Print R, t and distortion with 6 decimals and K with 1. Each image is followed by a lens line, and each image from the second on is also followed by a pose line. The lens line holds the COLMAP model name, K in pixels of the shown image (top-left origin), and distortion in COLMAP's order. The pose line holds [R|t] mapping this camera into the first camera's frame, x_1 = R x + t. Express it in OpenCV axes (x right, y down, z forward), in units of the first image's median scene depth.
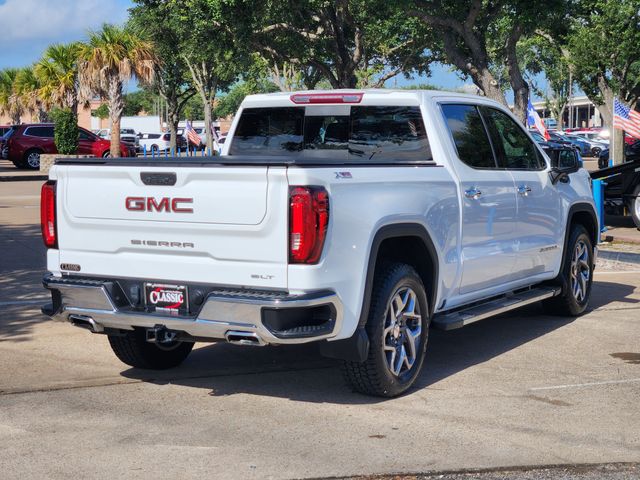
lens RADIAL K [[1226.2, 0, 320.0], [0, 1226.2, 240.0], [0, 0, 1]] dist [-0.480426, 4.252951]
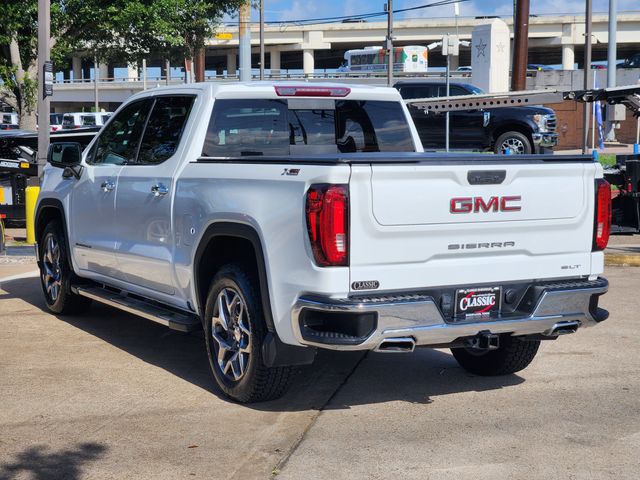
lens RADIAL K [[1226.2, 0, 320.0], [0, 1226.2, 240.0], [0, 0, 1]] dist [-0.480426, 4.252951]
pose [[0.547271, -0.078928, 0.833225, -0.988102], [0.070071, 0.996369, 0.048359, -0.056010], [-0.834017, 0.031920, 0.550815, 0.579879]]
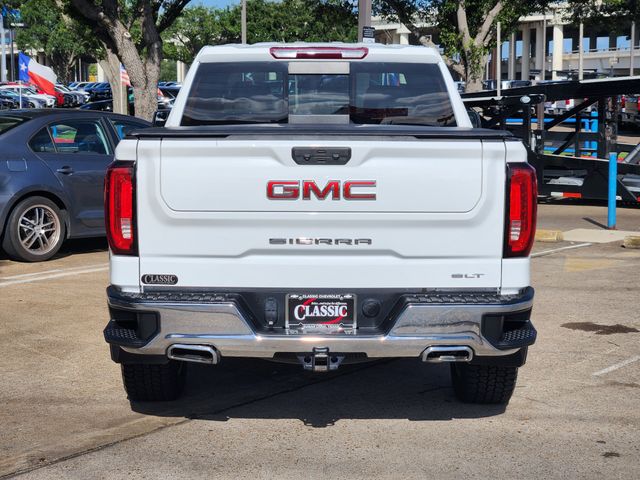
lens RADIAL K [[1226.2, 0, 320.0], [0, 1226.2, 240.0], [0, 0, 1]] dist [-0.480426, 4.252951]
pose [[0.873986, -0.056613, 0.482643, -0.497731], [0.038226, 0.998123, 0.047856, -0.034405], [-0.484446, -0.023376, 0.874509, 0.330396]]
